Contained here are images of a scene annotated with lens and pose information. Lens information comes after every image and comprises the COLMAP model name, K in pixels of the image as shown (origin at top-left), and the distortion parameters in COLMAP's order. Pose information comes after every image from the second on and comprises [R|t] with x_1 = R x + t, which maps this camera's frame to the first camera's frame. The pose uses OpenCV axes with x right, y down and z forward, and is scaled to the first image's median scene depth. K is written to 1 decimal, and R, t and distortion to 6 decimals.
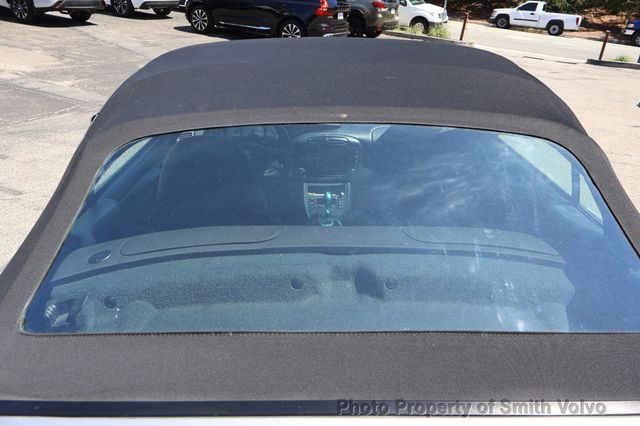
lens RADIAL K [[532.9, 0, 320.0], [0, 532.9, 213.0], [0, 0, 1]] dist [0.004965, -0.003057]
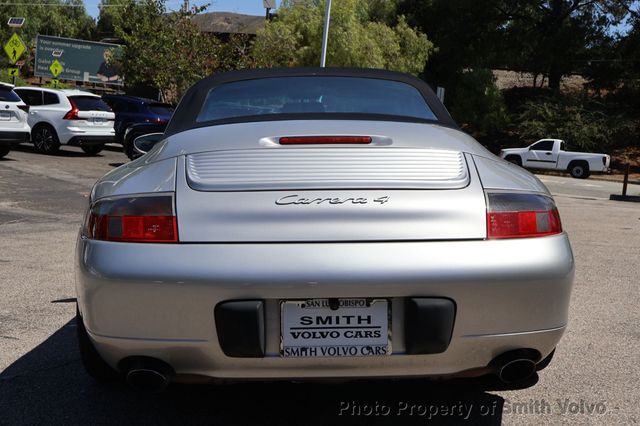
lens RADIAL K [[773.1, 0, 320.0], [0, 773.1, 213.0], [0, 0, 1]] dist [0.000530, 0.007671]
pose [[0.998682, -0.017762, 0.048153, -0.004861], [0.031350, 0.953952, -0.298316, 0.063639], [-0.040637, 0.299432, 0.953252, -0.090572]]
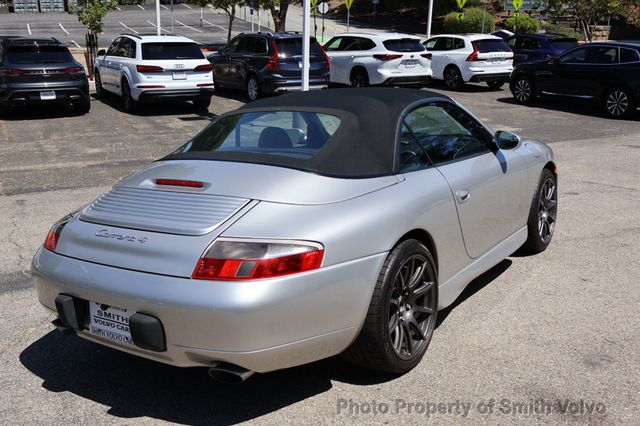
lens RADIAL K [[657.7, 0, 320.0], [0, 657.7, 213.0], [0, 0, 1]] dist [0.008599, 0.010447]
pose [[0.819488, 0.073197, -0.568402, 0.109900], [-0.168811, 0.978637, -0.117356, 0.034921], [0.547669, 0.192125, 0.814338, -0.078215]]
